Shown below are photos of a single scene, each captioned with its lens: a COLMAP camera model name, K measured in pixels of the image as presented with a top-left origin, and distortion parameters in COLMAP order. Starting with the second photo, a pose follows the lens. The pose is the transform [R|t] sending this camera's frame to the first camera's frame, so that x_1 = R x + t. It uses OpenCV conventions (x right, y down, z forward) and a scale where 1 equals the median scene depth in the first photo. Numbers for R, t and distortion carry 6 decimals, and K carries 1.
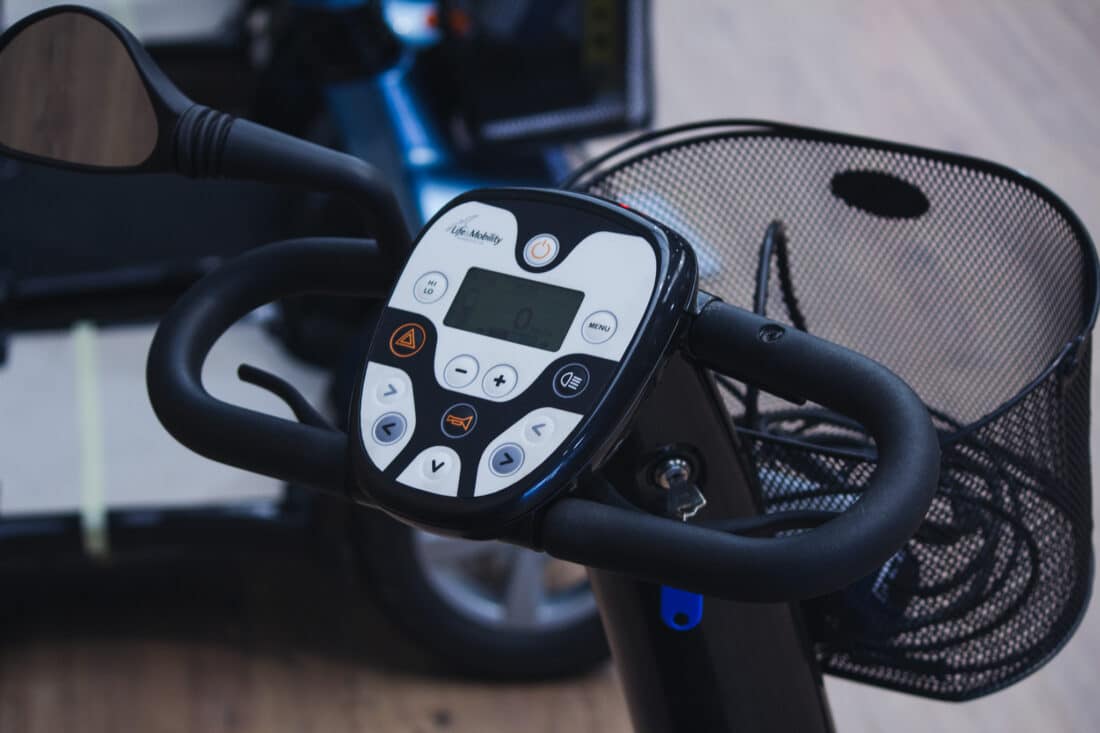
lens RADIAL K [[3941.3, 0, 550.2], [0, 3941.3, 366.4], [0, 0, 1]] dist [-0.107125, 0.000000]
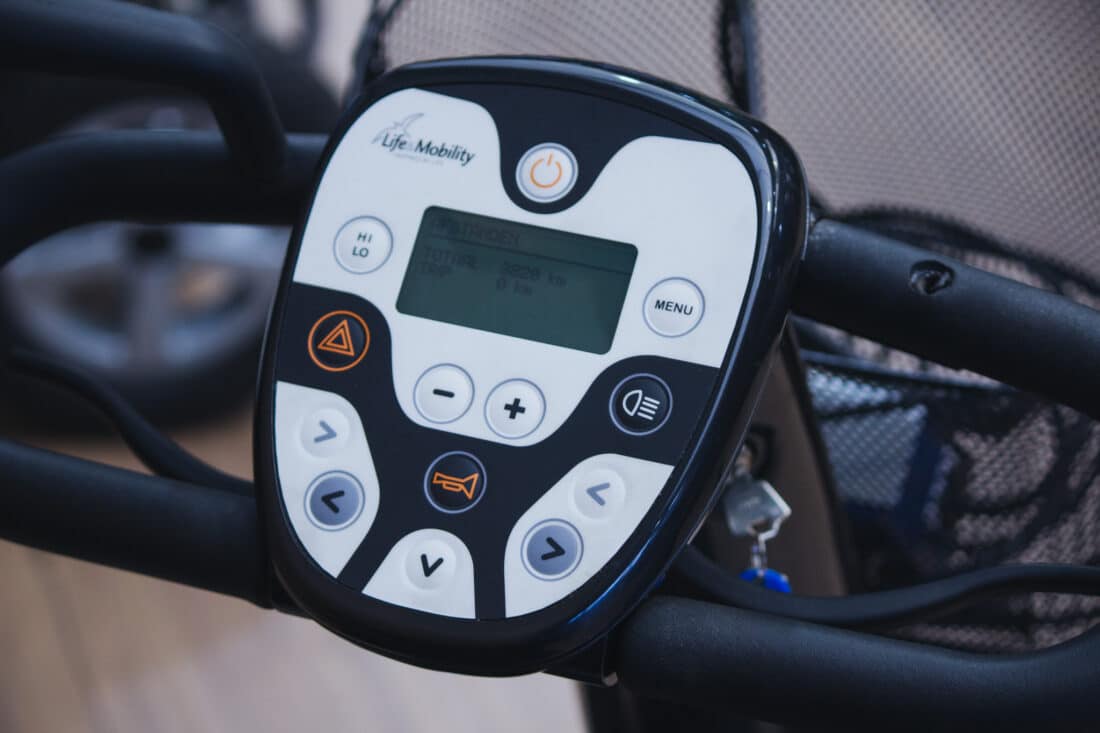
lens RADIAL K [[3941.3, 0, 549.7], [0, 3941.3, 366.6], [0, 0, 1]] dist [-0.107125, 0.000000]
pose [[0.975120, -0.106968, 0.194161, -0.123547], [0.068008, 0.977992, 0.197247, -0.120756], [-0.210987, -0.179135, 0.960934, 0.419622]]
